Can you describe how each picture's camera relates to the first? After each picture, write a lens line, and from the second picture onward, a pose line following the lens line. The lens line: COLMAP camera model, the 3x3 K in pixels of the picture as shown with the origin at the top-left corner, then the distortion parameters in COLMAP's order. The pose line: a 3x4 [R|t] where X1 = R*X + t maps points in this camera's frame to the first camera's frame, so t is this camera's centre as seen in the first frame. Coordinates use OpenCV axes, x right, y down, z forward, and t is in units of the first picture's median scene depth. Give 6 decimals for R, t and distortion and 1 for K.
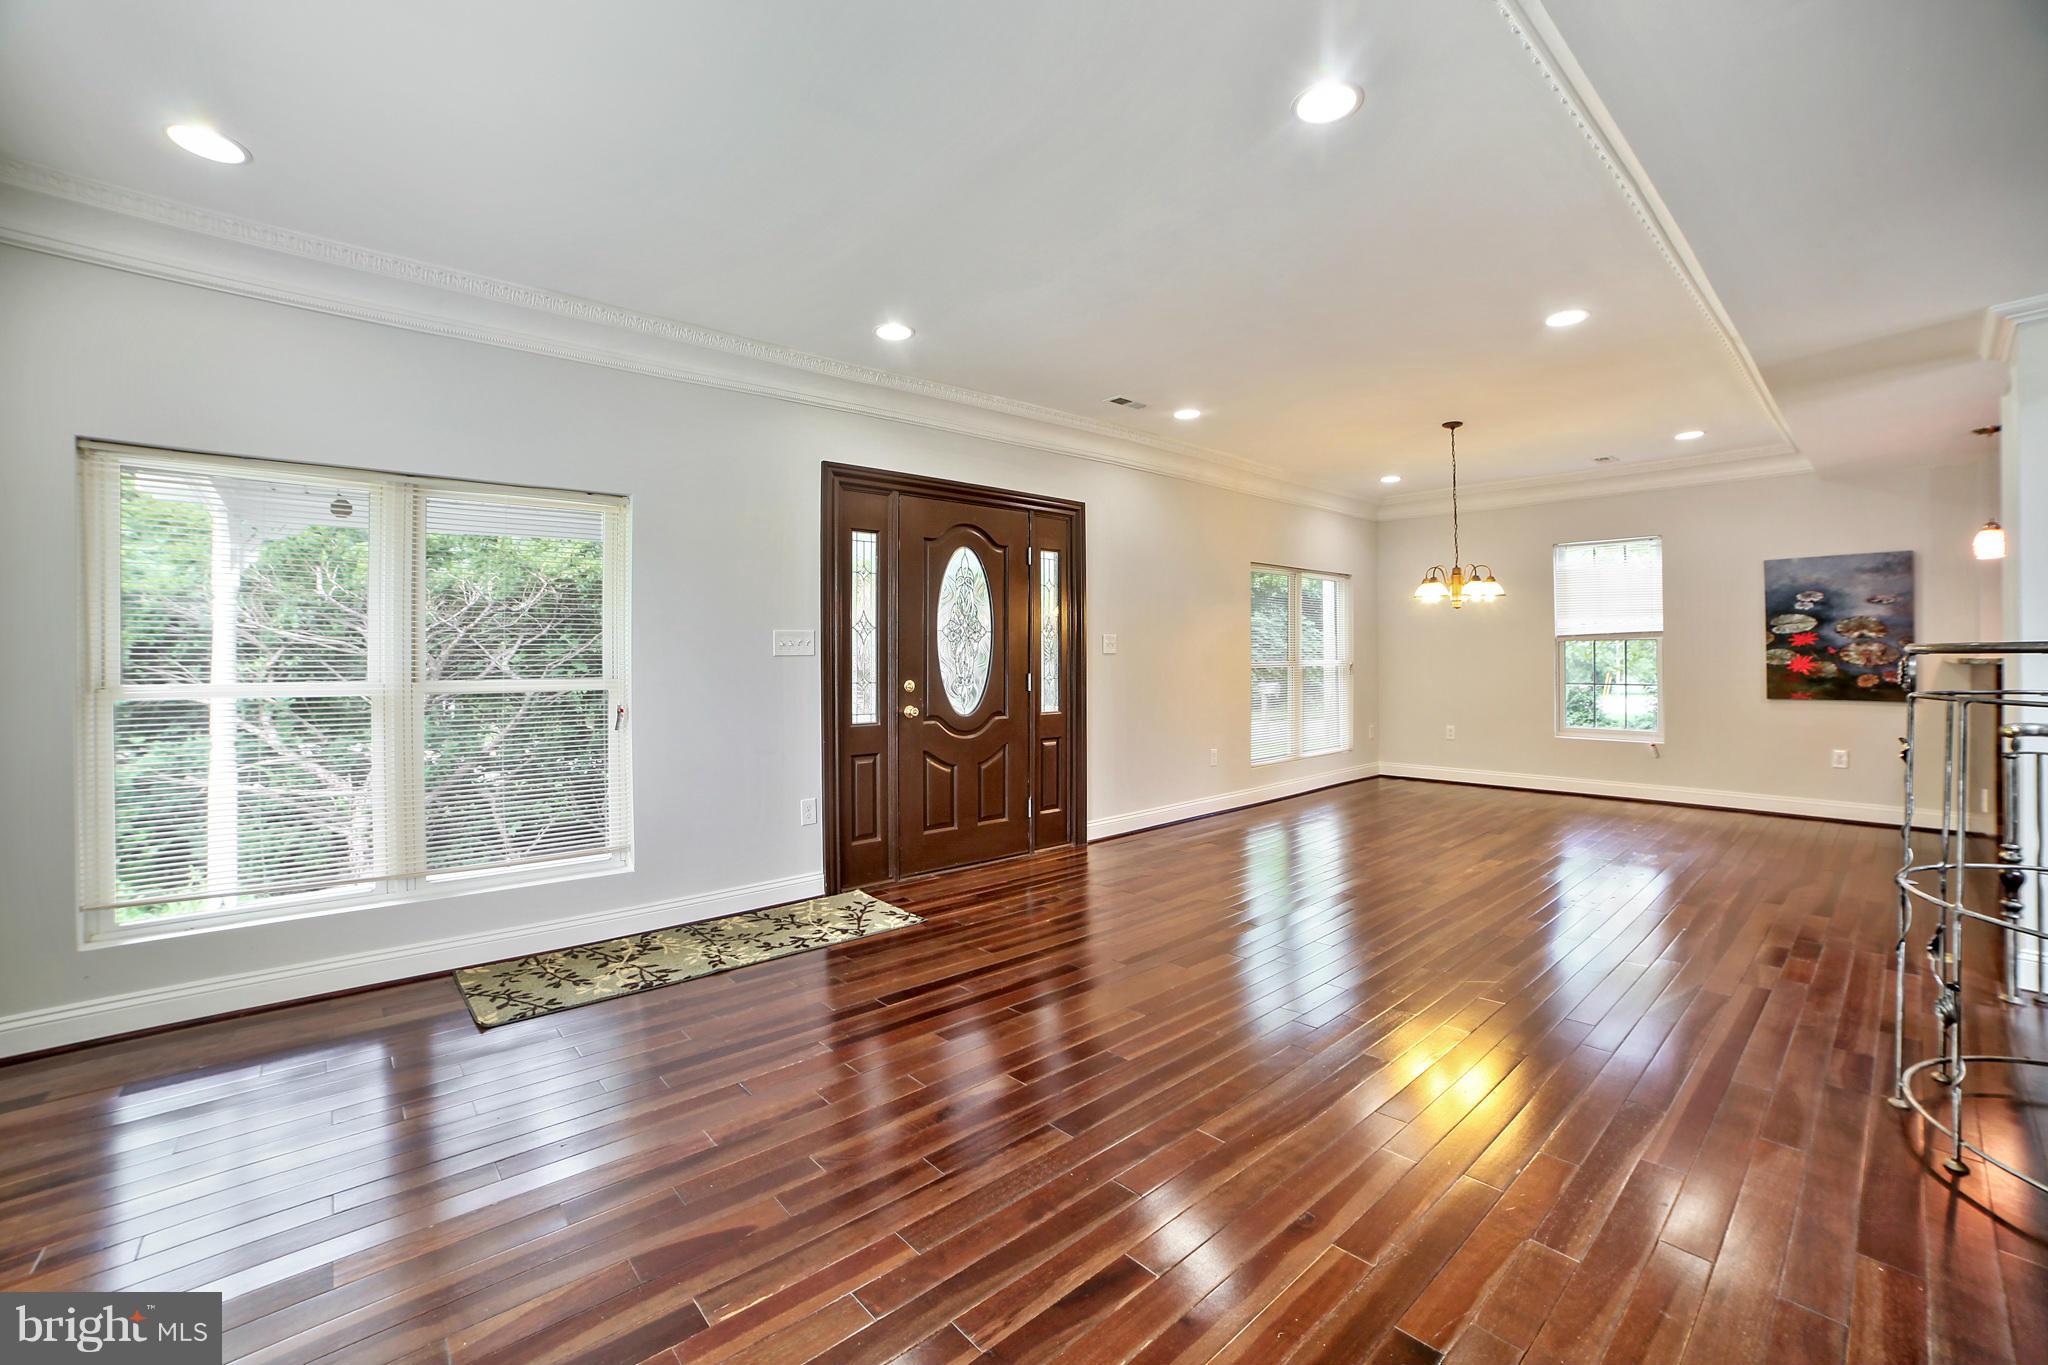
lens RADIAL K [[843.6, 0, 1024.0], [0, 843.6, 682.5], [0, 0, 1]] dist [-0.112302, 0.039864]
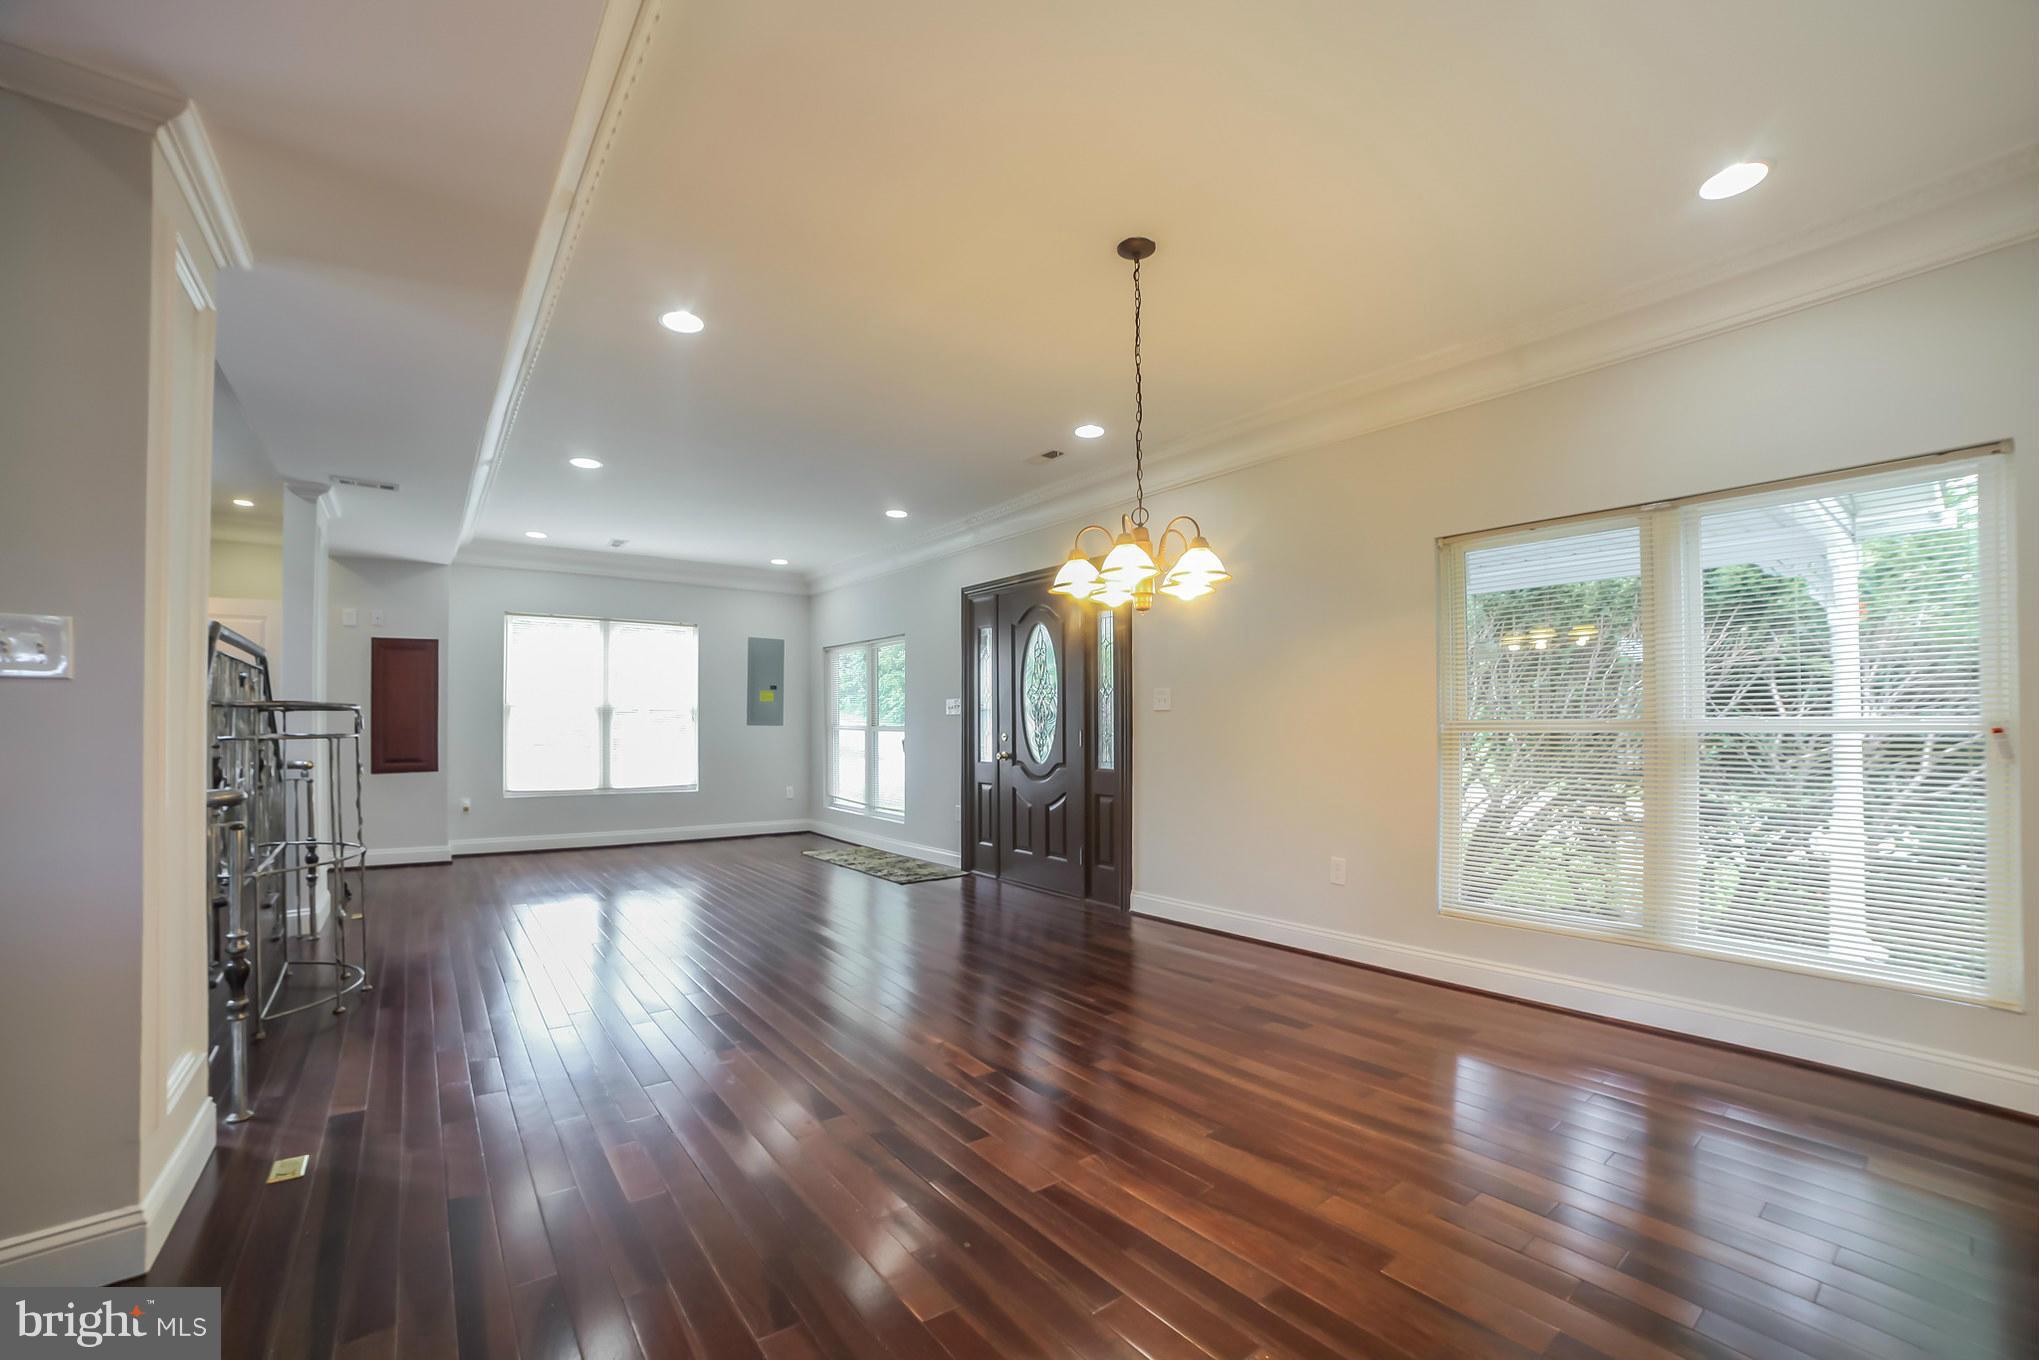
lens RADIAL K [[839.9, 0, 1019.5], [0, 839.9, 680.0], [0, 0, 1]] dist [-0.112302, 0.039864]
pose [[-0.108759, -0.038885, -0.993307, 1.035284], [-0.005323, 0.999243, -0.038535, -0.030106], [0.994054, 0.001096, -0.108883, 1.000931]]
